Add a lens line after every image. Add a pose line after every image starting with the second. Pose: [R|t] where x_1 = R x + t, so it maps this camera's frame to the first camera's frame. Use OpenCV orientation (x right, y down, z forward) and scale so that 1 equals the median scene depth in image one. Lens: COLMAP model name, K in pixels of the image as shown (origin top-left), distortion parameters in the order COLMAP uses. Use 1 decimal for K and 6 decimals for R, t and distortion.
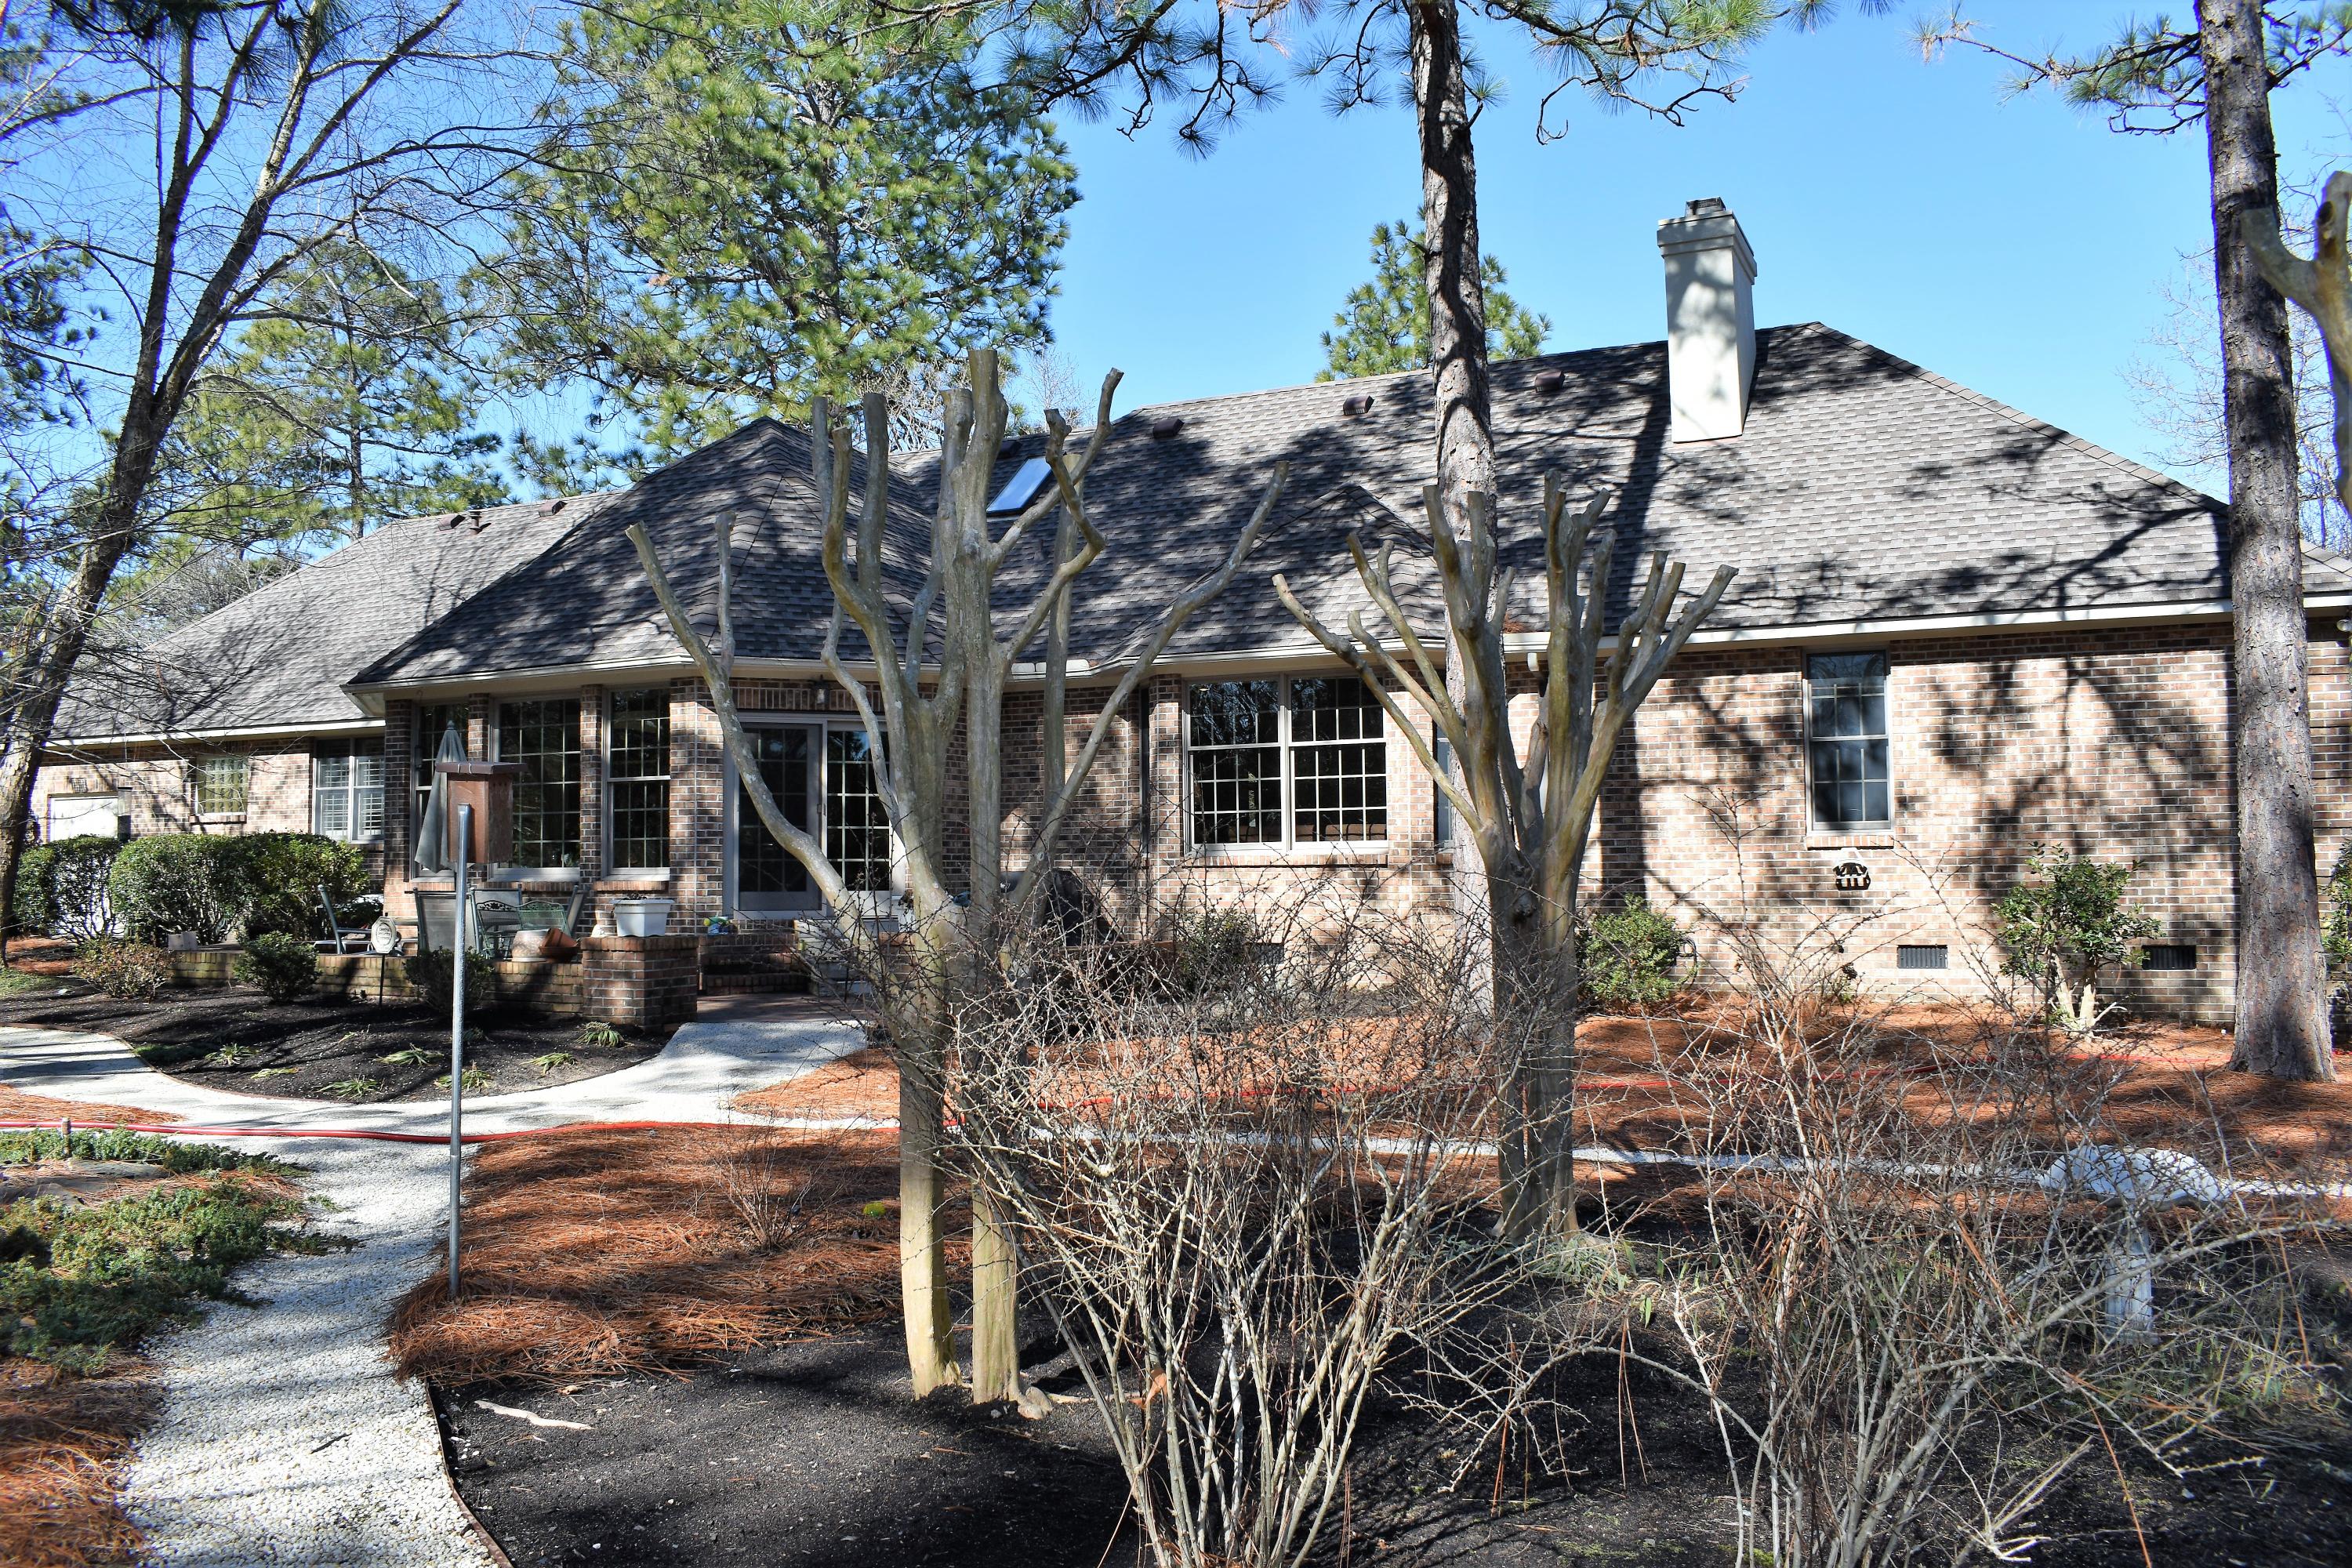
lens RADIAL K [[1862.2, 0, 1183.2], [0, 1862.2, 795.8], [0, 0, 1]] dist [-0.091661, 0.018157]
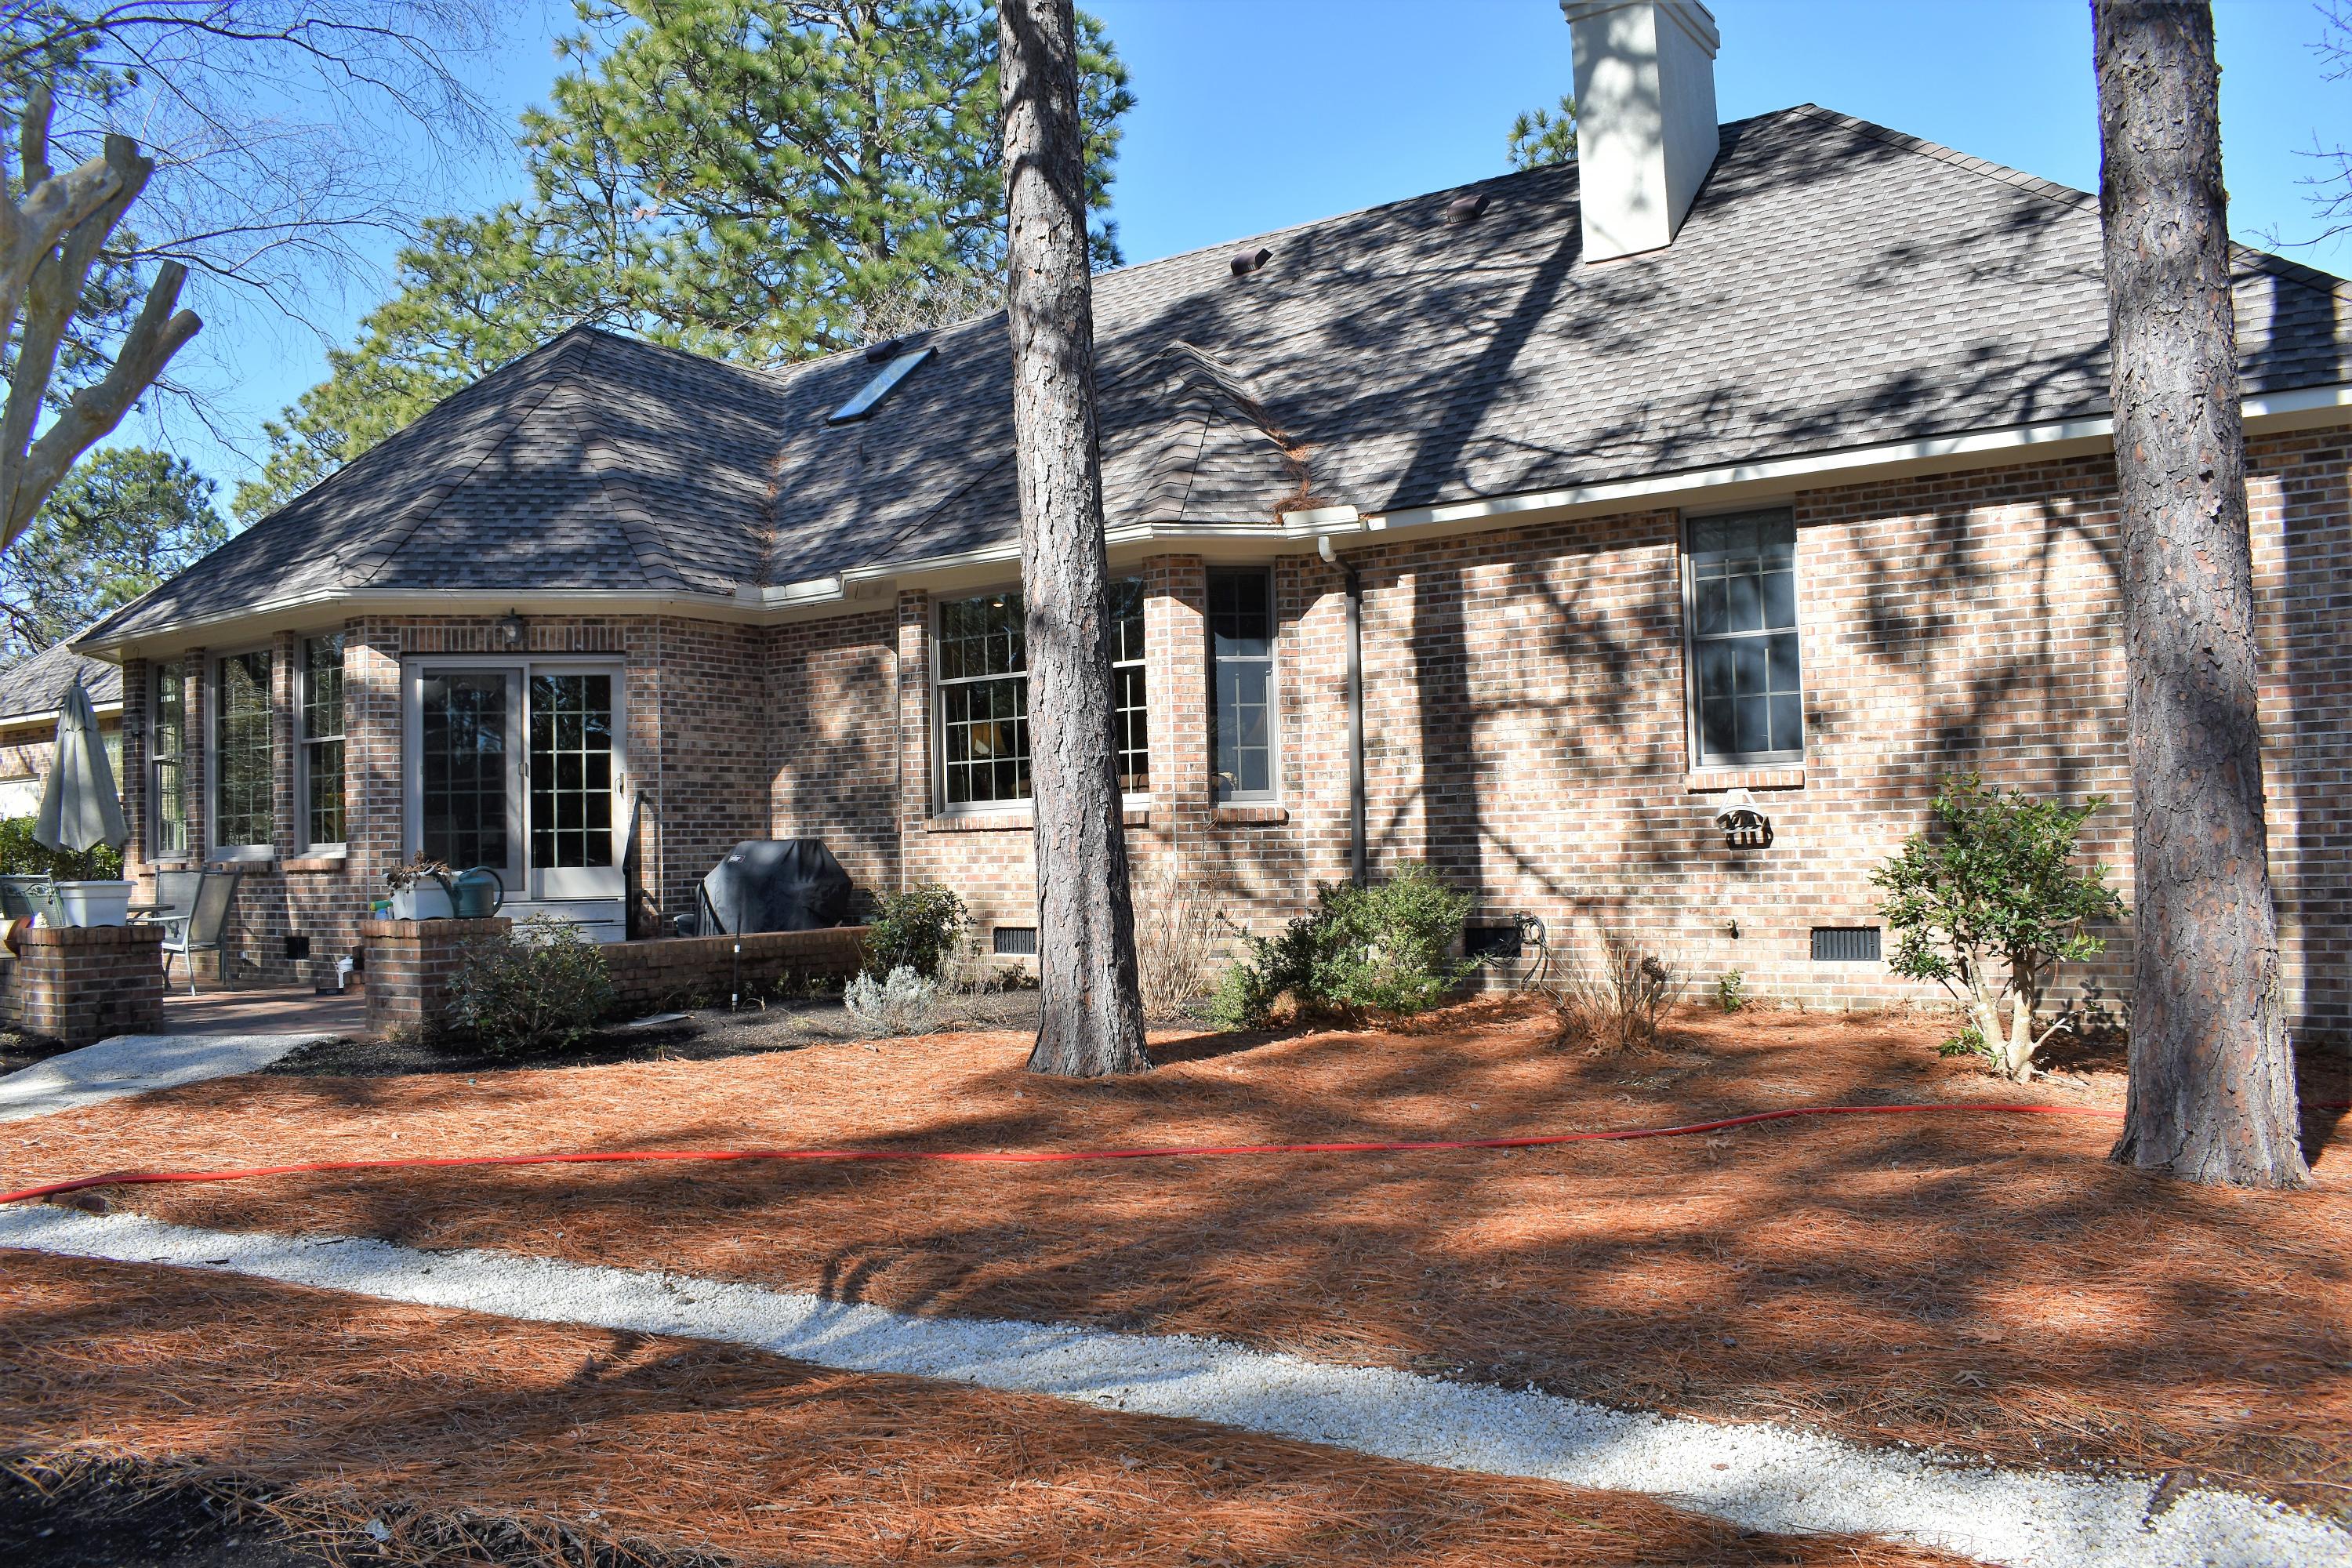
lens RADIAL K [[1862.2, 0, 1160.0], [0, 1862.2, 767.3], [0, 0, 1]] dist [-0.091661, 0.018157]
pose [[0.984981, -0.022273, -0.171218, 0.251826], [0.022061, 0.999752, -0.003141, 0.016439], [0.171245, -0.000684, 0.985228, 0.255647]]
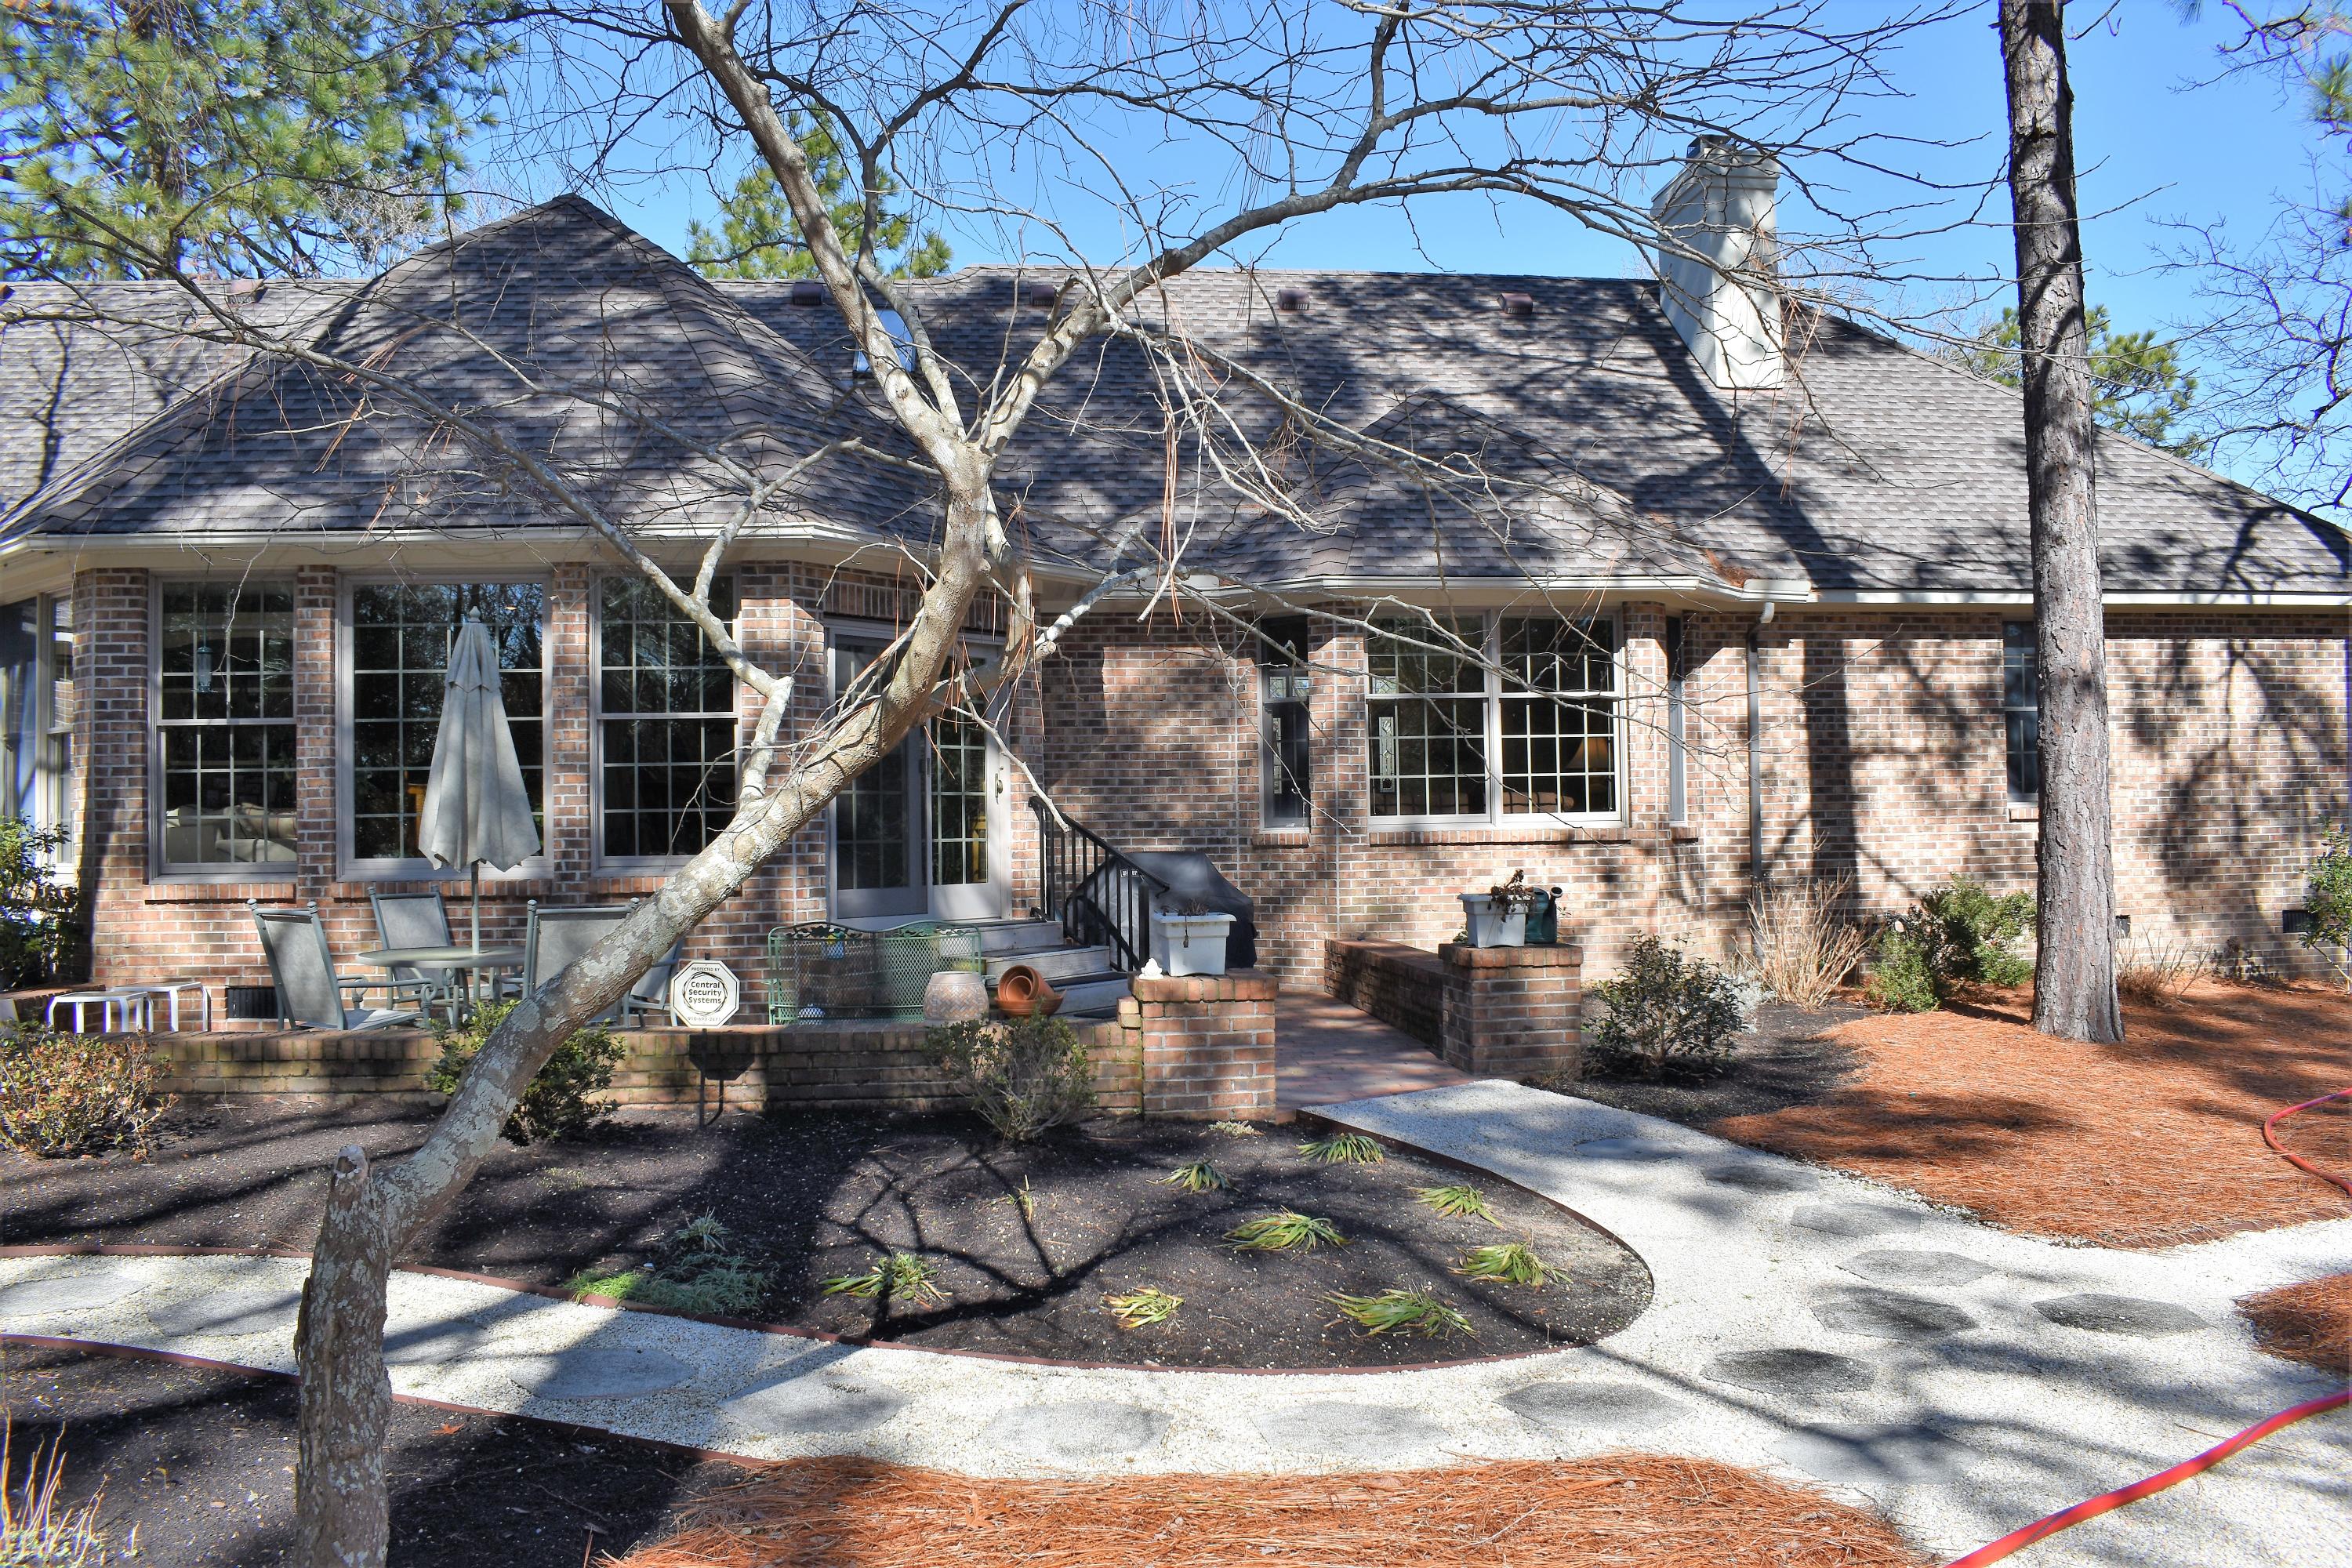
lens RADIAL K [[1862.2, 0, 1183.9], [0, 1862.2, 790.4], [0, 0, 1]] dist [-0.091661, 0.018157]
pose [[0.845196, 0.005974, 0.534423, -0.530749], [-0.014530, 0.999825, 0.011802, 0.007032], [-0.534259, -0.017740, 0.845135, 0.401191]]
